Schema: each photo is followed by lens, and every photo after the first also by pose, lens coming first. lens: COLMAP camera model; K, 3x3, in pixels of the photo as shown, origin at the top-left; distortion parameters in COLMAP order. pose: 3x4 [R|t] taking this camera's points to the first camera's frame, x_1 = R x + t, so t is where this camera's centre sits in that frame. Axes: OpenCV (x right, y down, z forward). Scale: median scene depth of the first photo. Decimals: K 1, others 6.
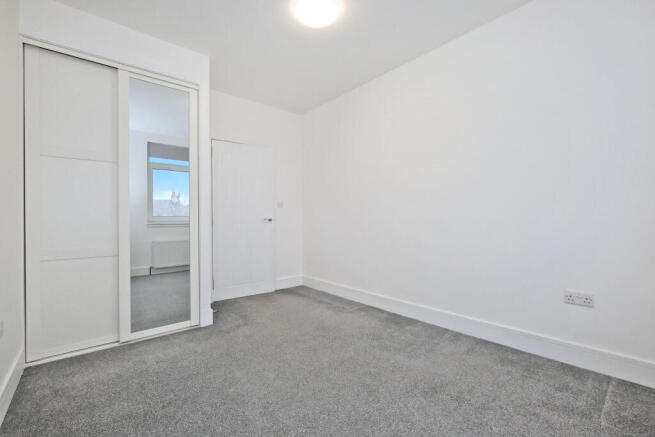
lens RADIAL K [[284.4, 0, 327.5], [0, 284.4, 218.5], [0, 0, 1]] dist [-0.000719, -0.000043]
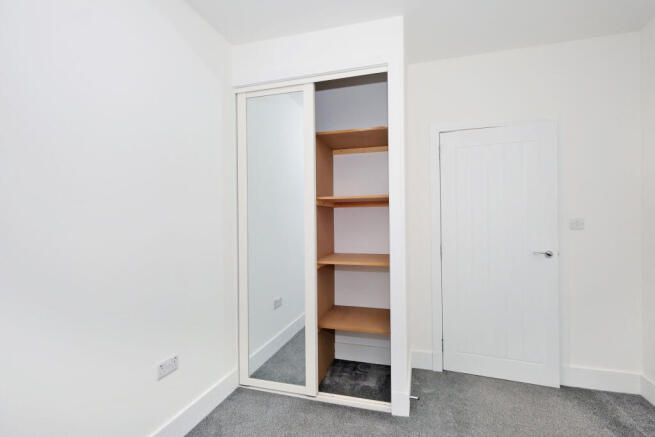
lens RADIAL K [[325.0, 0, 327.5], [0, 325.0, 218.5], [0, 0, 1]] dist [0.003583, 0.000735]
pose [[0.536995, 0.007278, -0.843554, 0.146828], [0.006353, 0.999900, 0.012671, -0.114337], [0.843561, -0.012163, 0.536895, 0.478047]]
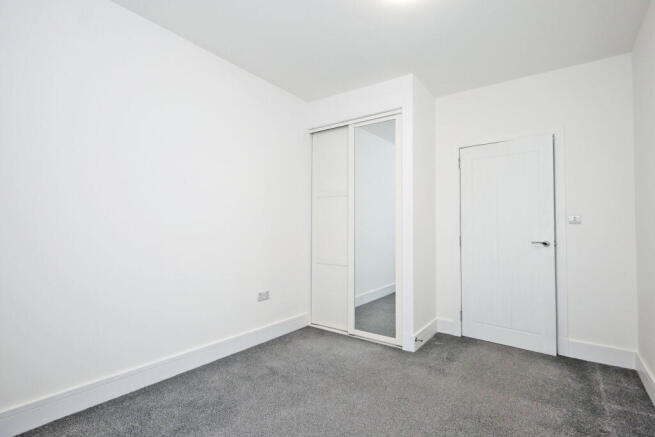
lens RADIAL K [[325.0, 0, 327.5], [0, 325.0, 218.5], [0, 0, 1]] dist [0.003583, 0.000735]
pose [[0.224074, -0.020024, -0.974366, 0.650399], [-0.008746, 0.999707, -0.022556, -0.049396], [0.974533, 0.013576, 0.223833, 0.519463]]
